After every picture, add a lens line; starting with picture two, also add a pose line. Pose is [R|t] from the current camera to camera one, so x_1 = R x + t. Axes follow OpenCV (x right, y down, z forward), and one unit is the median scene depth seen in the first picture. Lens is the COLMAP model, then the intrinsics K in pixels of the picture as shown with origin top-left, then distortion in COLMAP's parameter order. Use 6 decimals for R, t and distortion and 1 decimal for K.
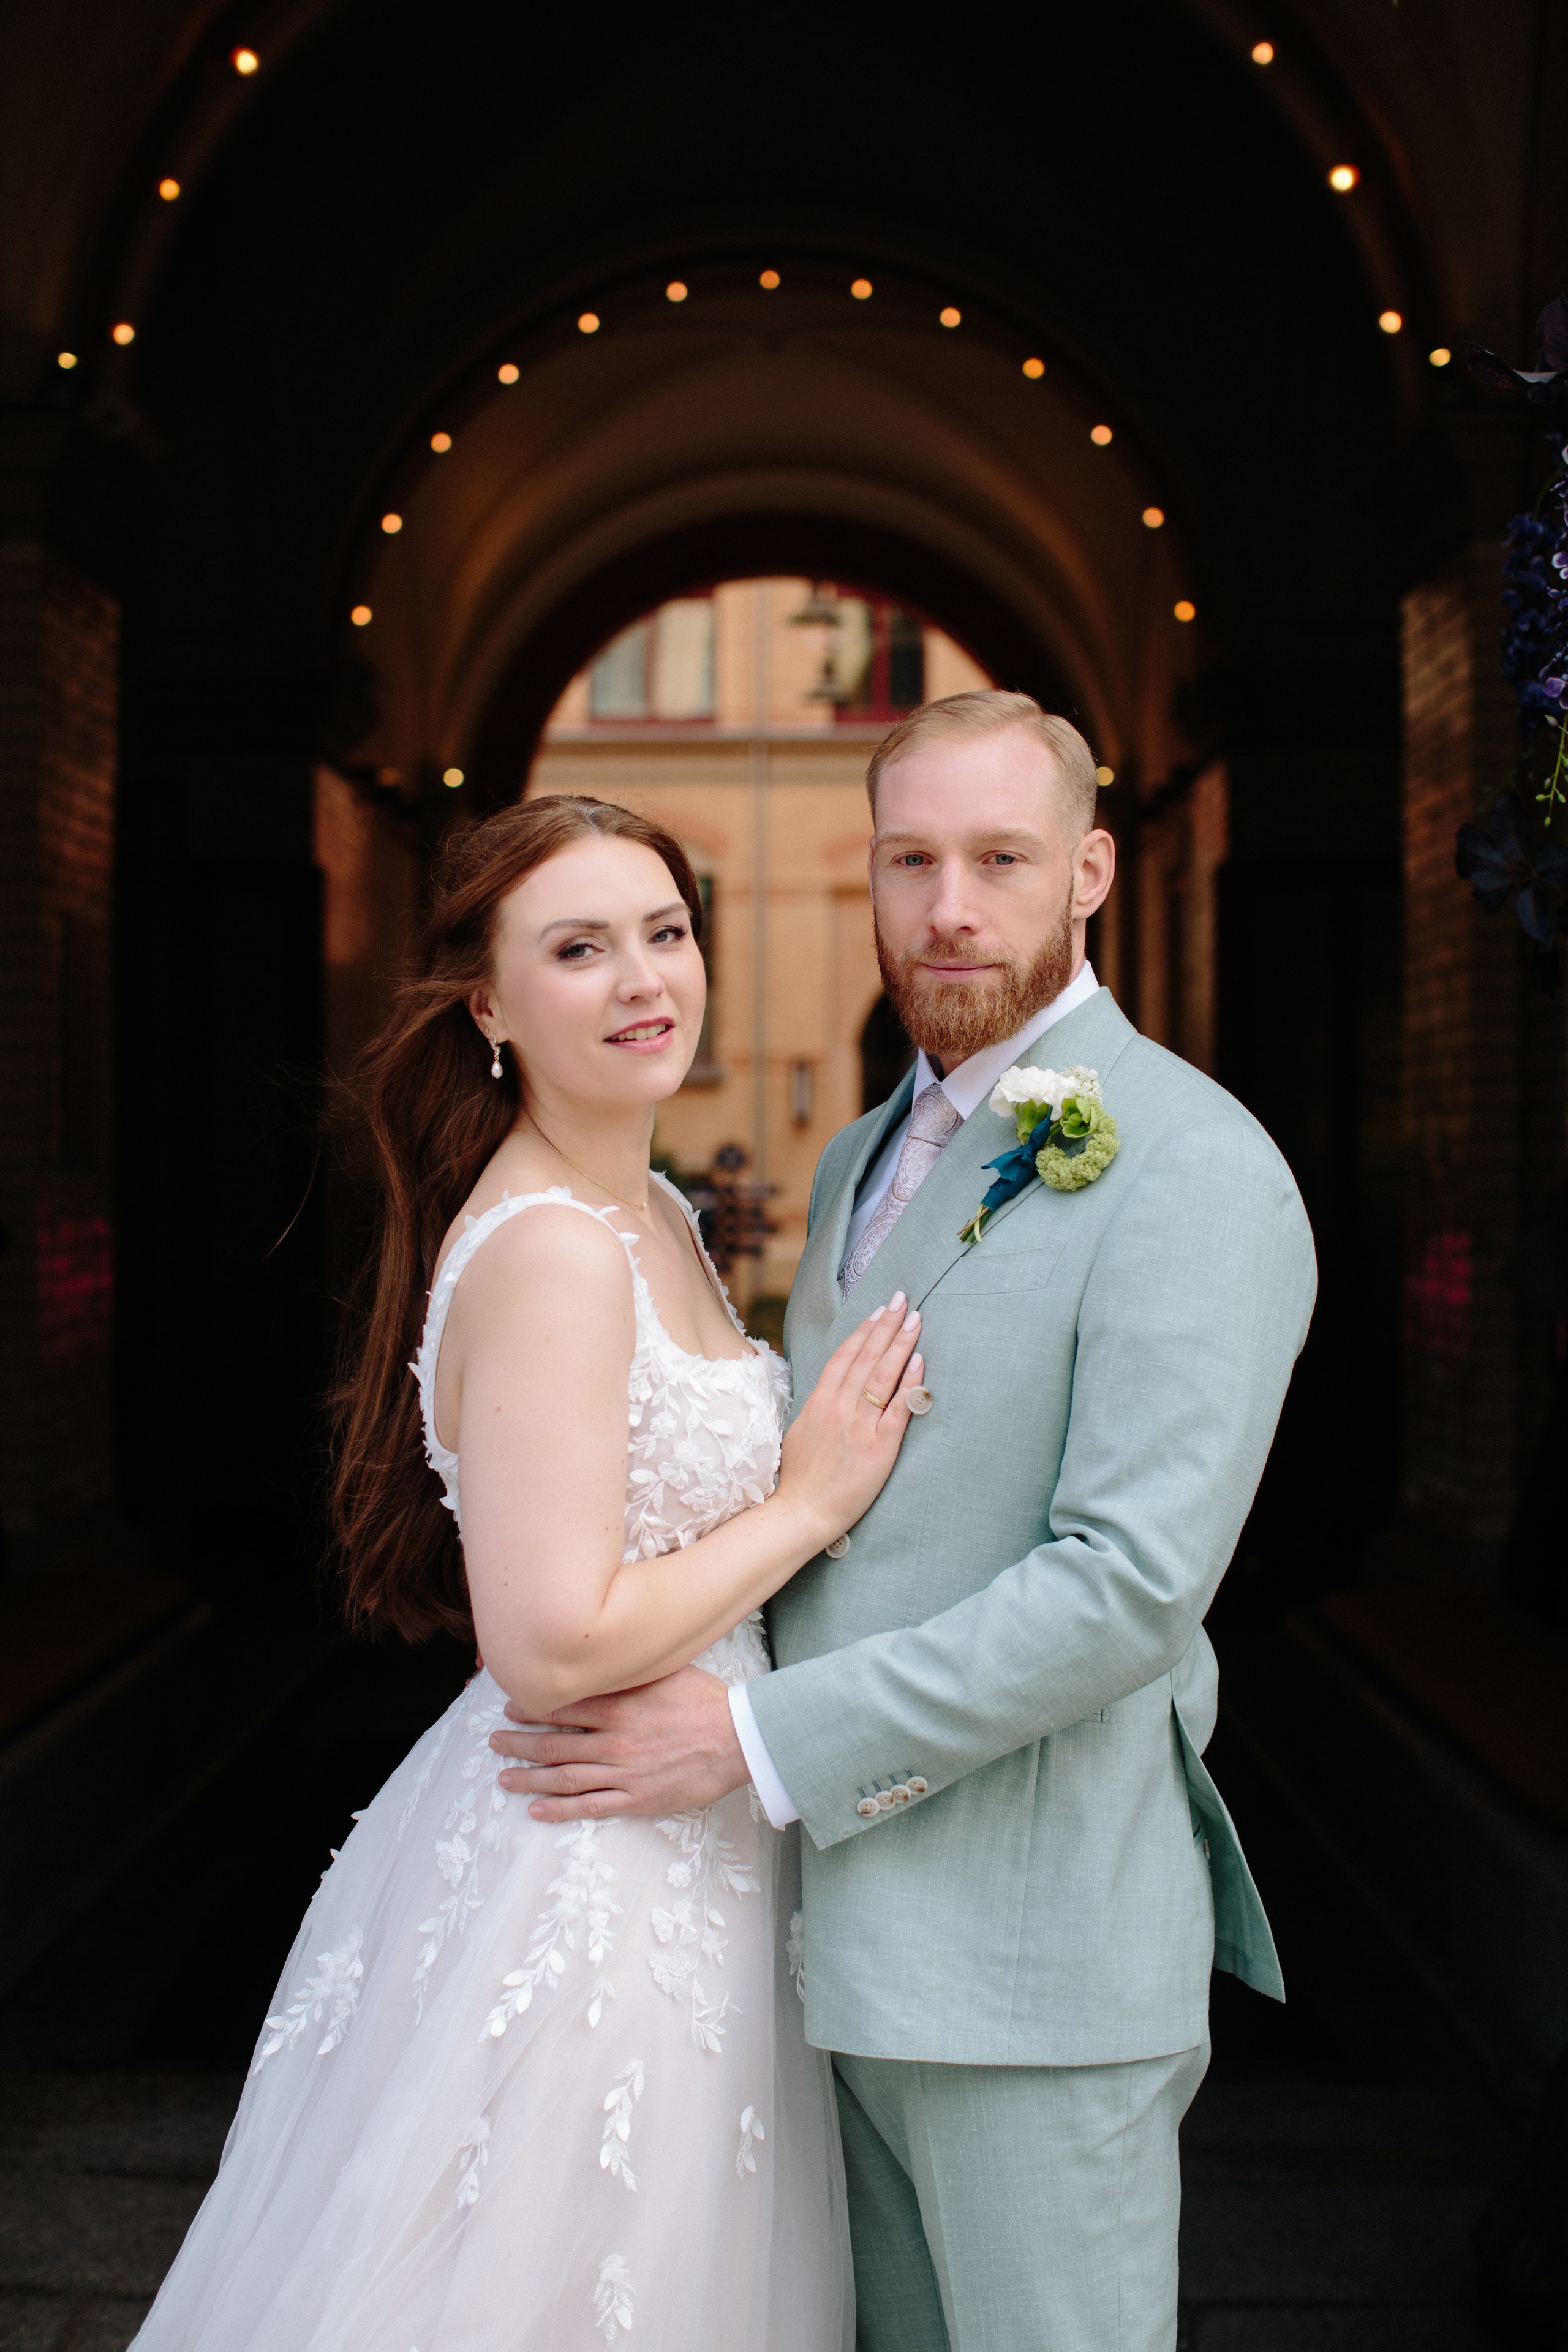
lens RADIAL K [[3380.6, 0, 784.1], [0, 3380.6, 1216.3], [0, 0, 1]] dist [-0.180608, 0.329035]
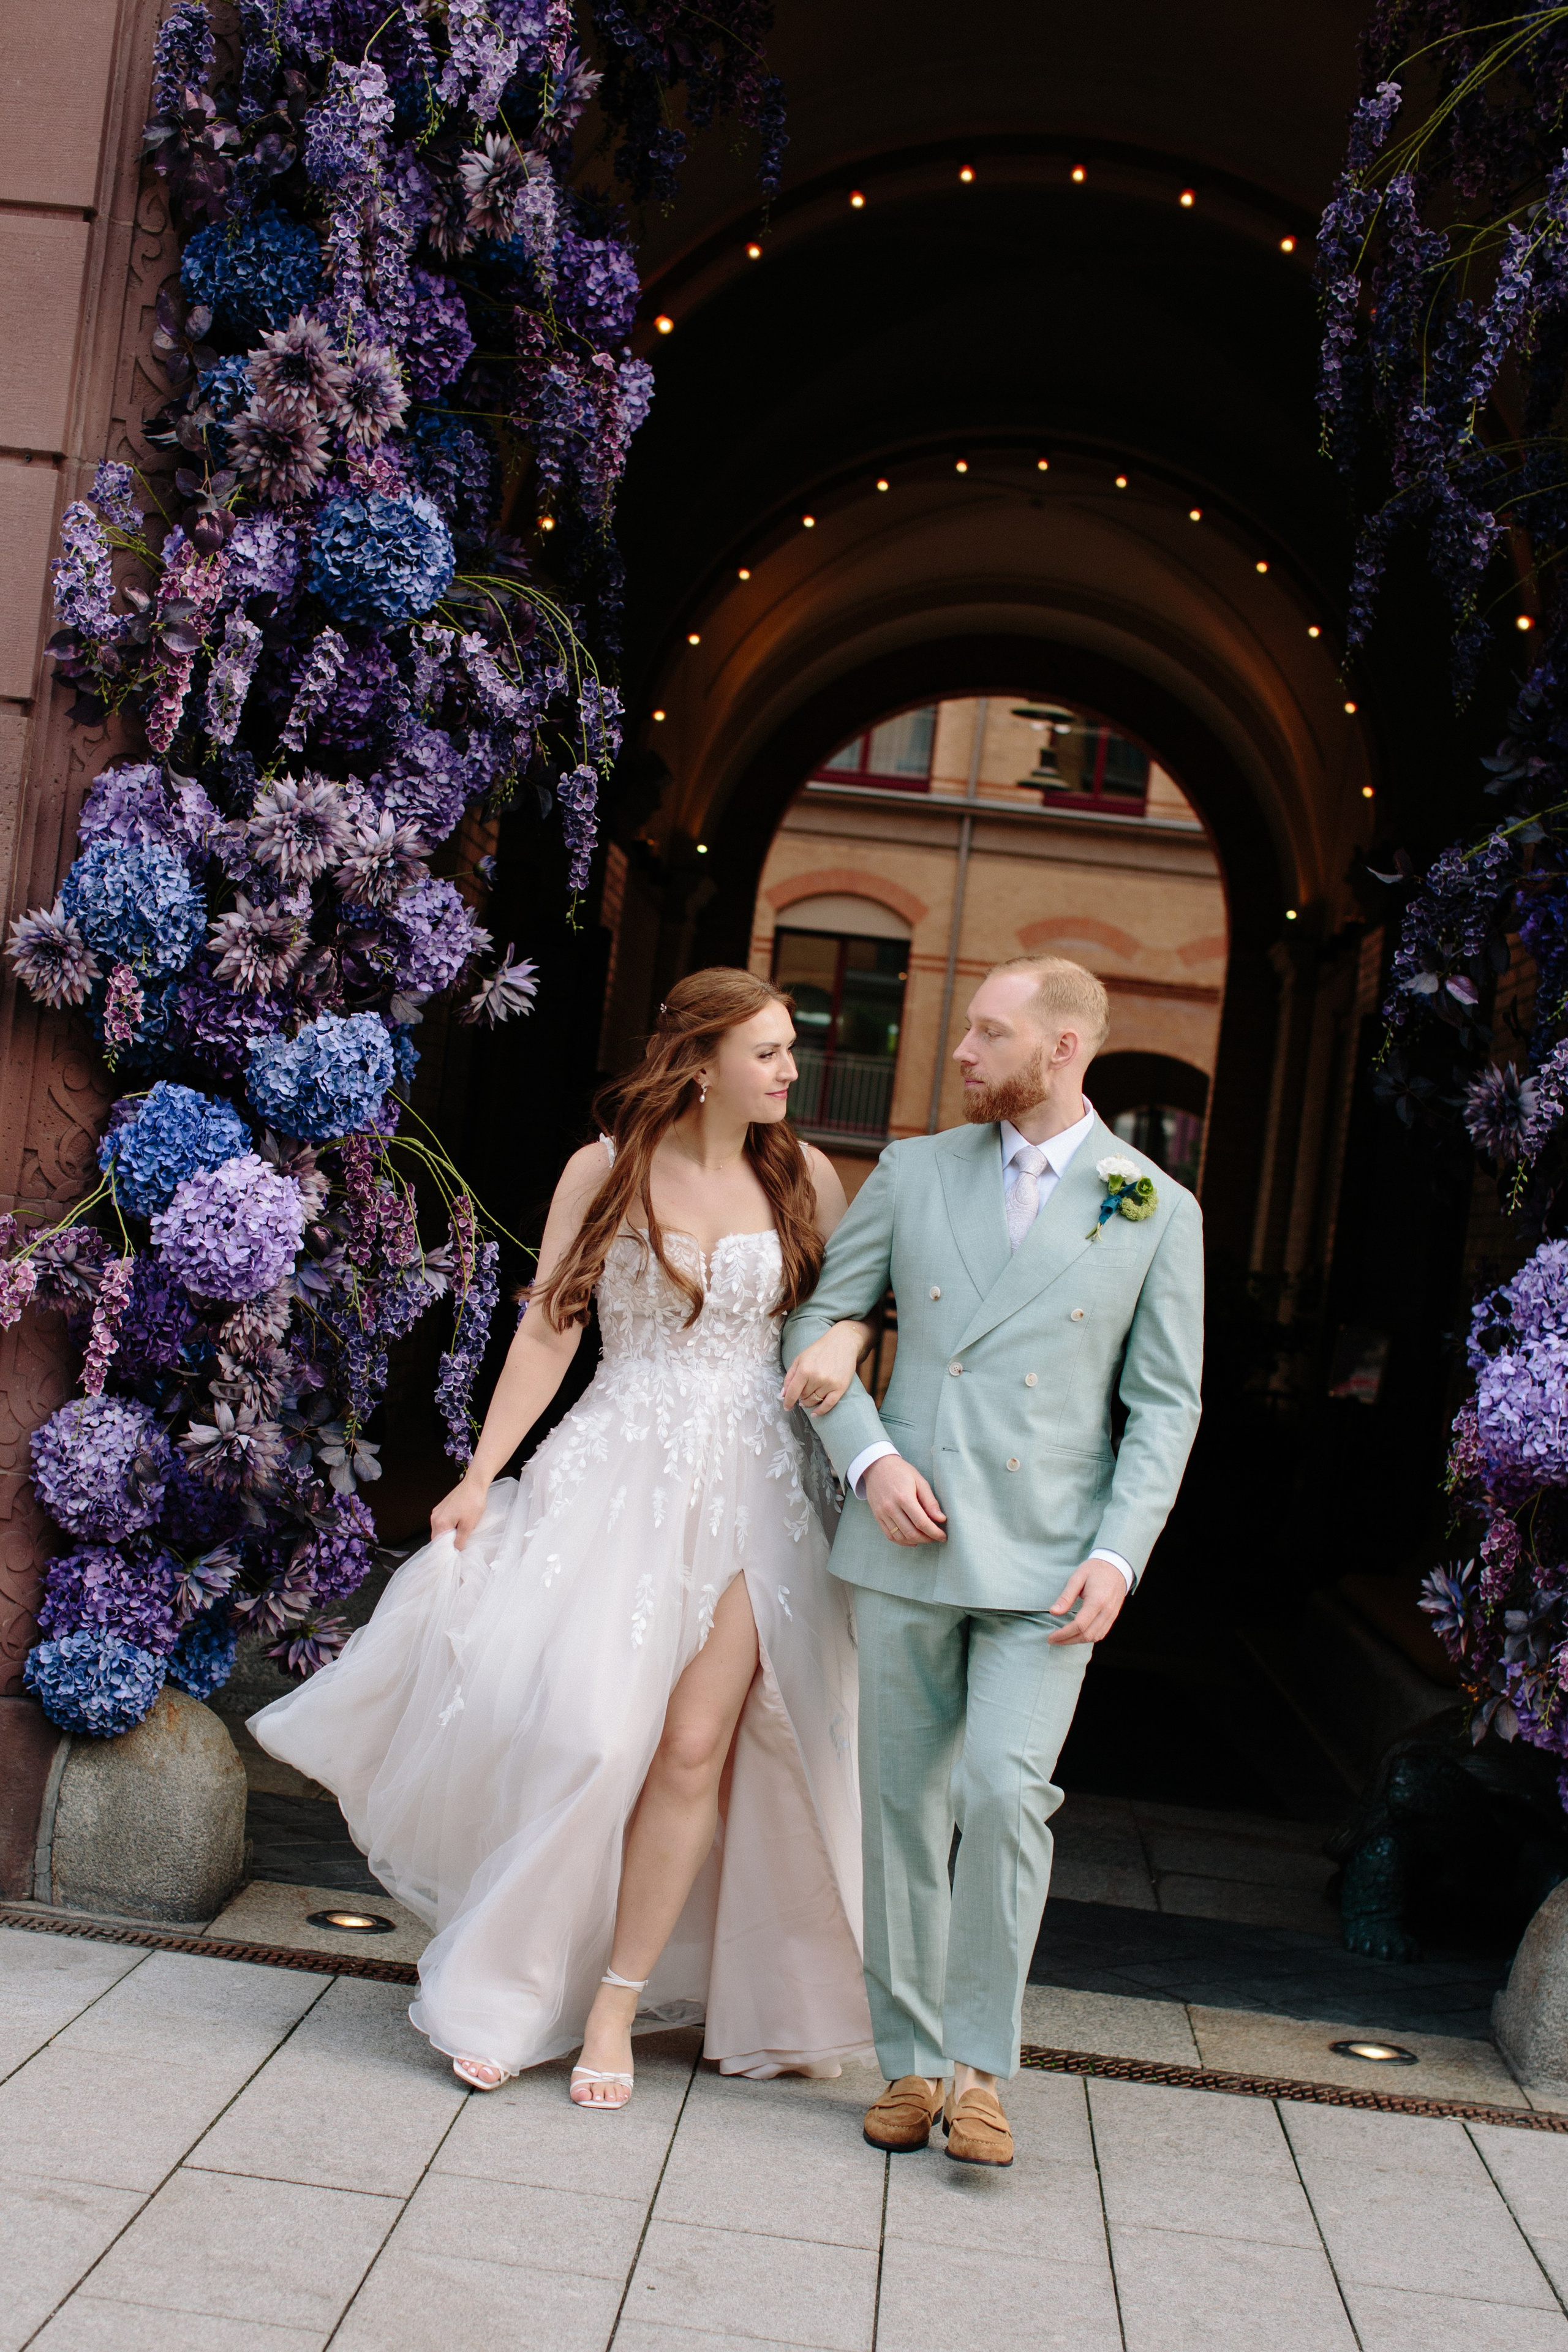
lens RADIAL K [[3820.8, 0, 718.8], [0, 3820.8, 1370.8], [0, 0, 1]] dist [-0.162520, 0.231356]
pose [[0.992555, 0.115827, -0.037675, -0.030472], [-0.115087, 0.993128, 0.021253, 0.015422], [0.039877, -0.016759, 0.999064, -0.320692]]
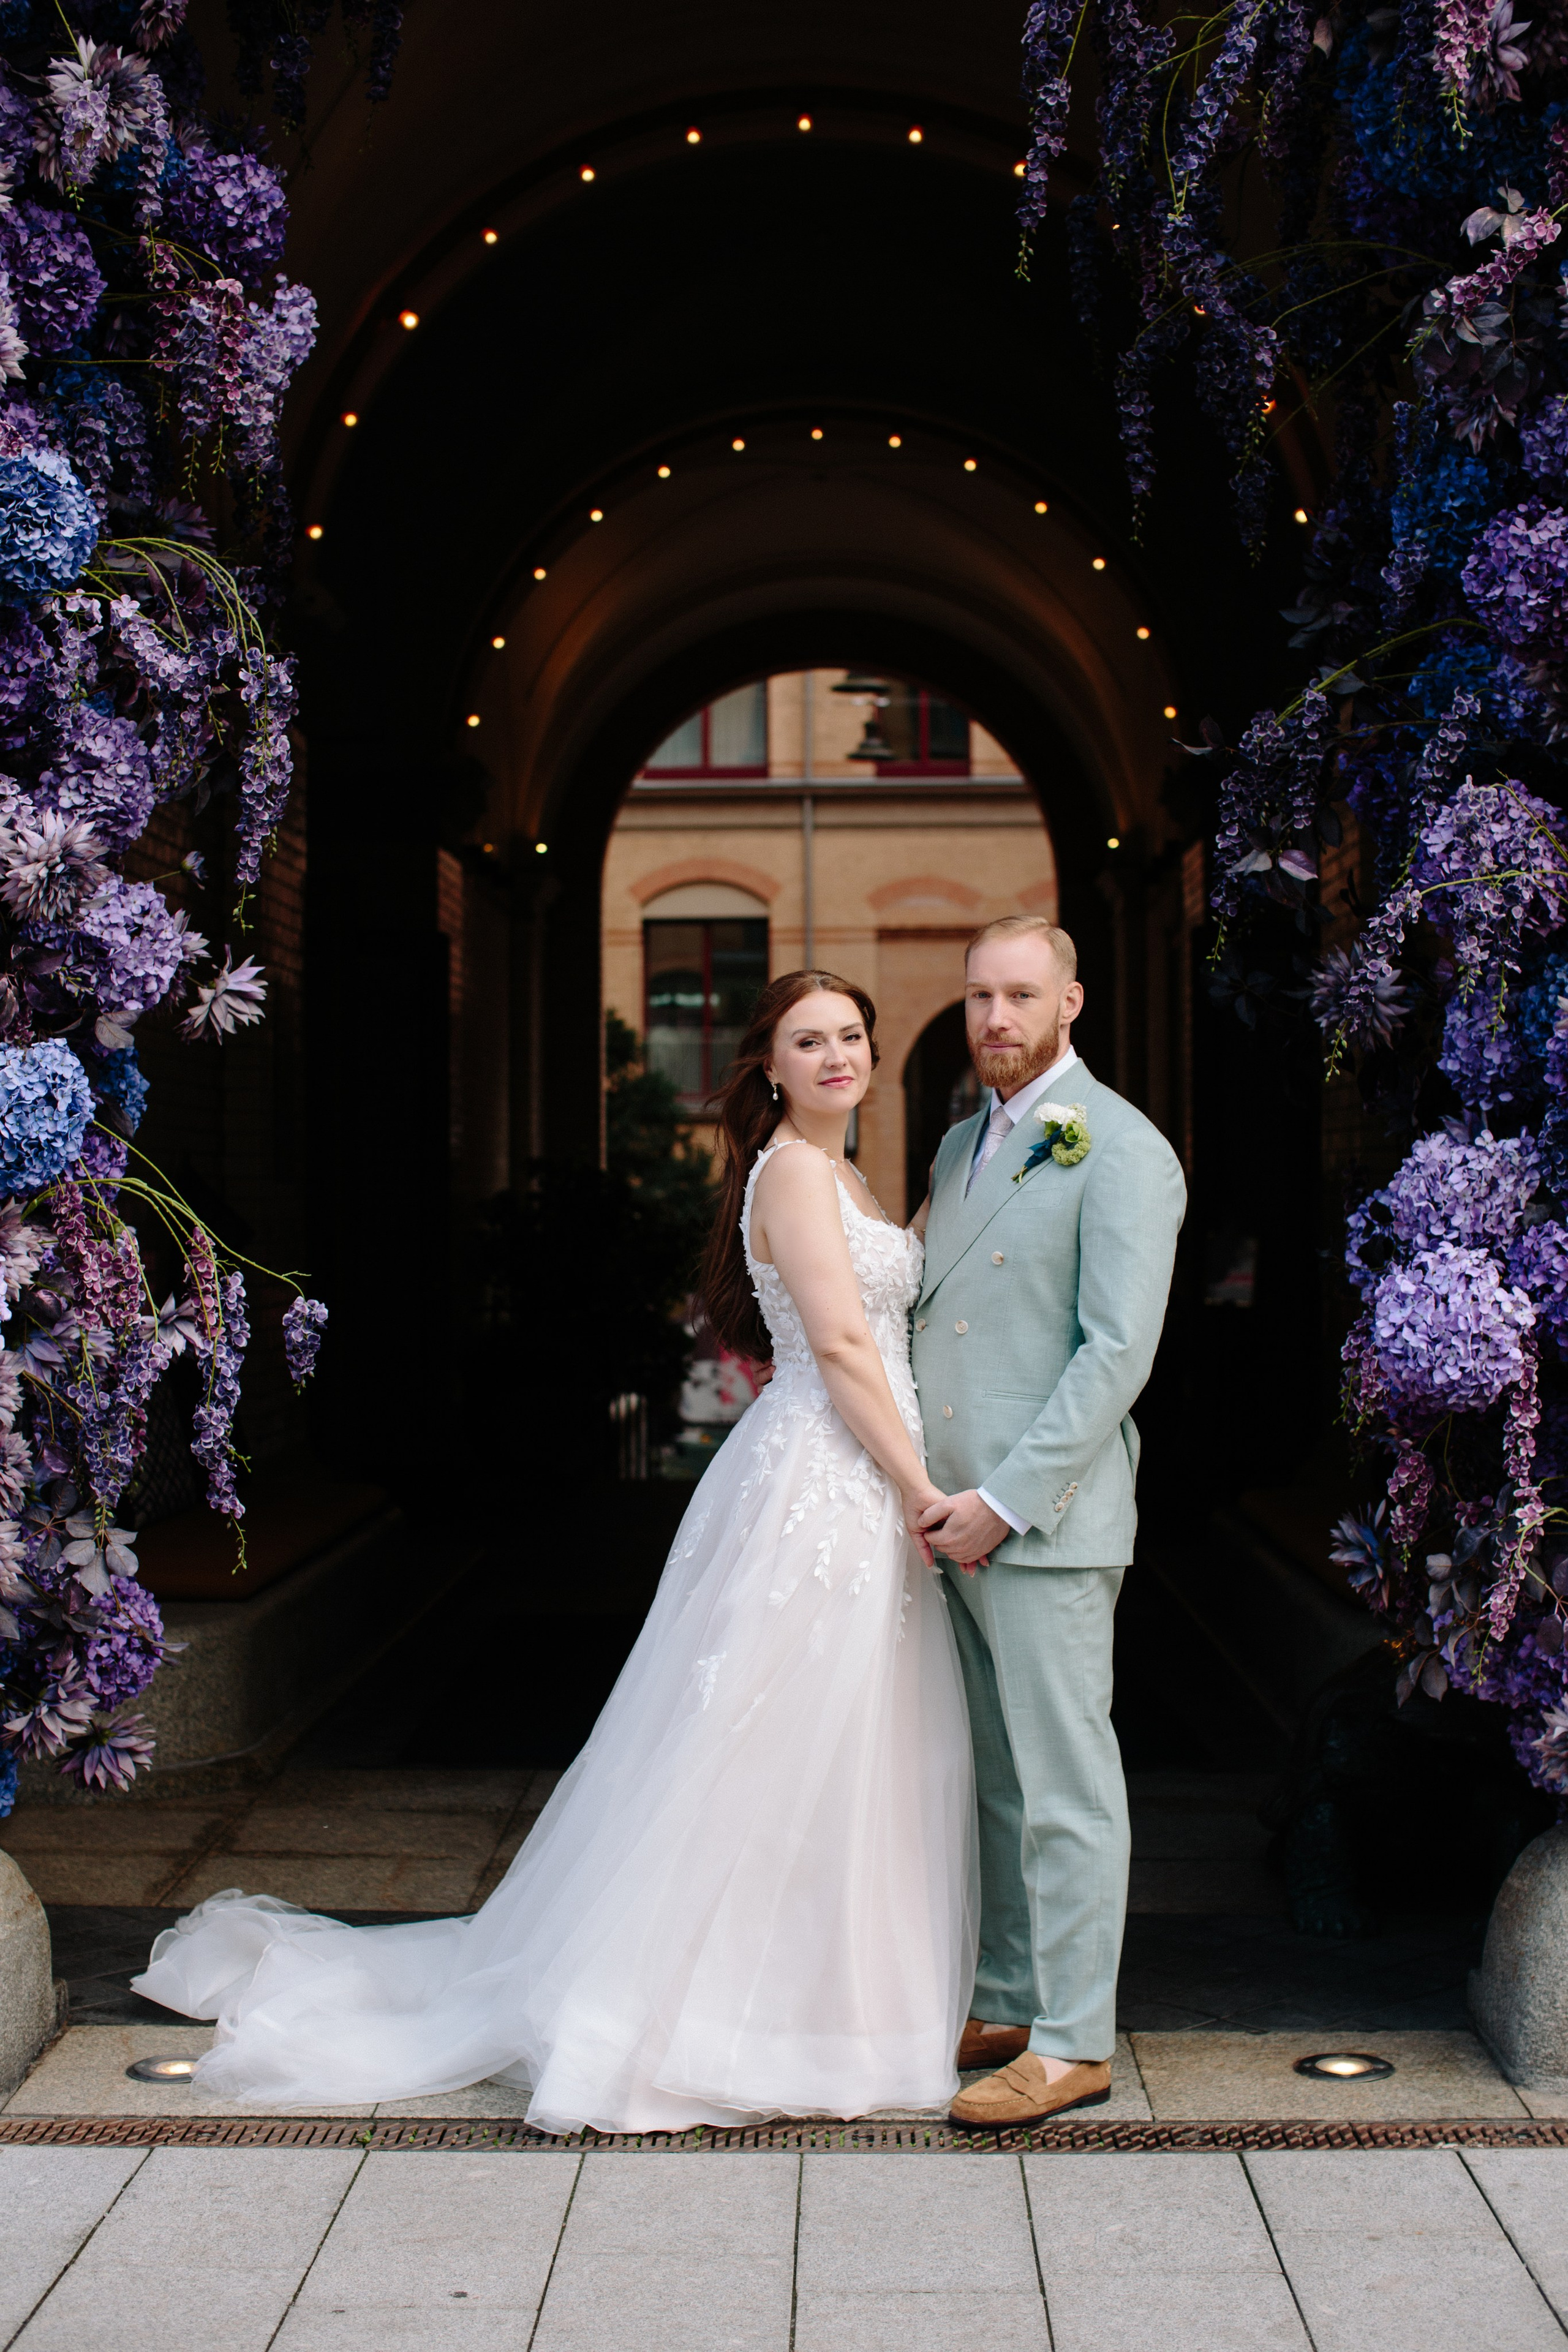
lens RADIAL K [[3394.0, 0, 808.0], [0, 3394.0, 1212.4], [0, 0, 1]] dist [-0.186794, 0.374759]
pose [[0.999968, -0.007403, 0.003078, -0.013420], [0.007437, 0.999911, -0.011117, 0.008134], [-0.002996, 0.011140, 0.999933, -0.190383]]
